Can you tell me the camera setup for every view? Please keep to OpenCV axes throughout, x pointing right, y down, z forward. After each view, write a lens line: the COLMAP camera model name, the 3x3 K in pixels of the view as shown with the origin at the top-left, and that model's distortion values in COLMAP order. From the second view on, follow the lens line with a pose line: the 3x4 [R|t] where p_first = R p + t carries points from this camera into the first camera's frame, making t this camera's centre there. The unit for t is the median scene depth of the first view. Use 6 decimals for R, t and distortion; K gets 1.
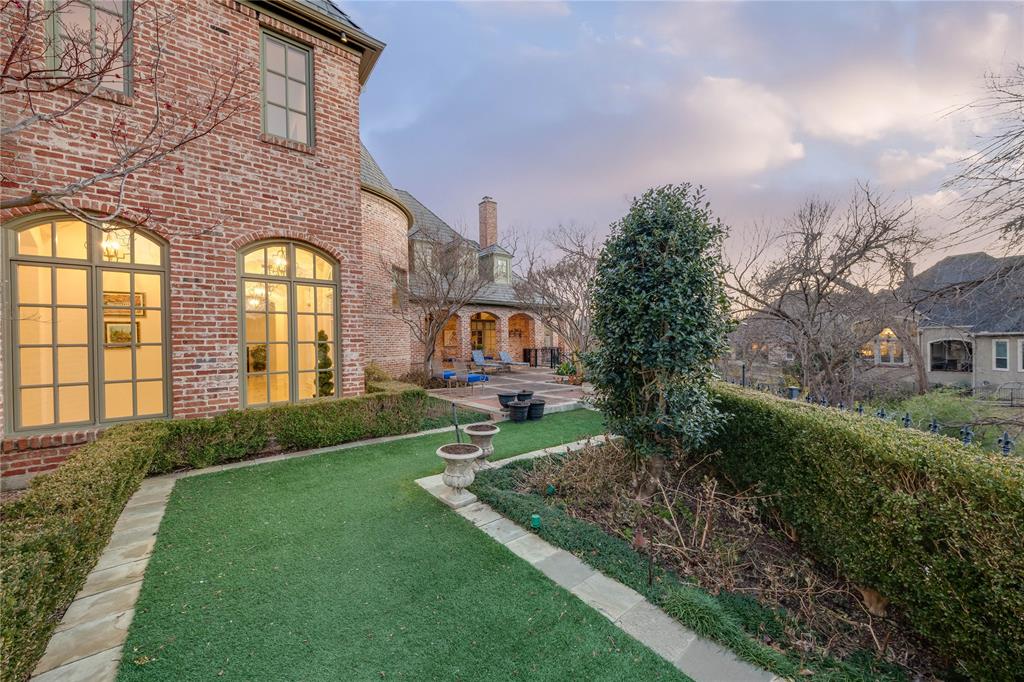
lens RADIAL K [[364.2, 0, 508.5], [0, 364.2, 340.6], [0, 0, 1]] dist [0.000267, -0.000188]
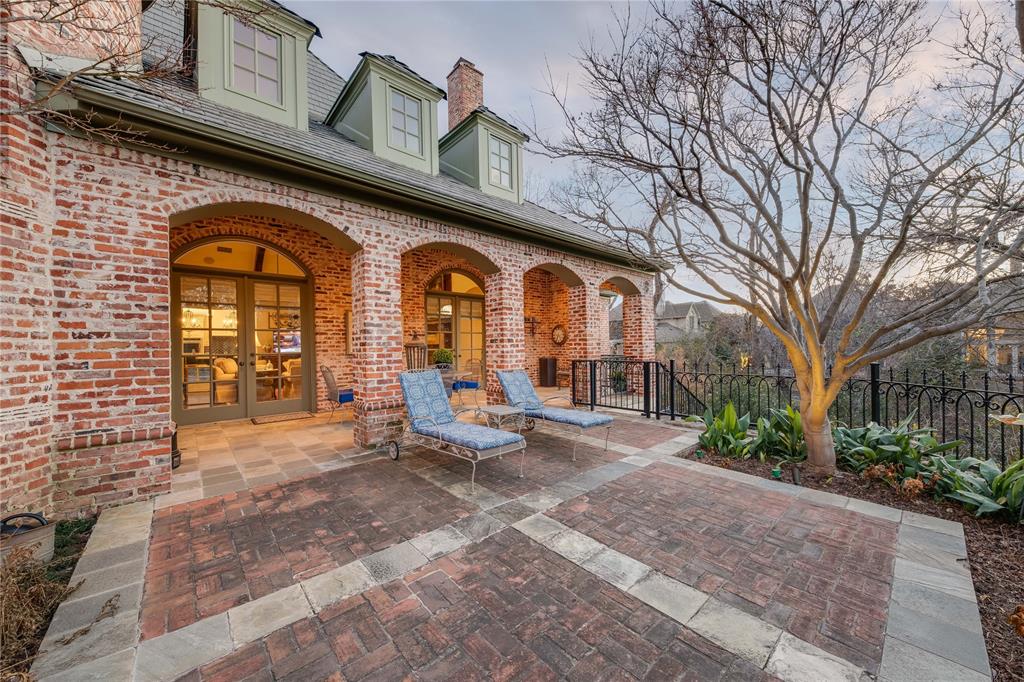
lens RADIAL K [[364.2, 0, 513.7], [0, 364.2, 345.1], [0, 0, 1]] dist [0.000267, -0.000188]
pose [[0.997769, -0.003495, 0.066670, -0.027595], [0.003904, 0.999974, -0.006003, 0.008088], [-0.066647, 0.006249, 0.997757, 0.556310]]
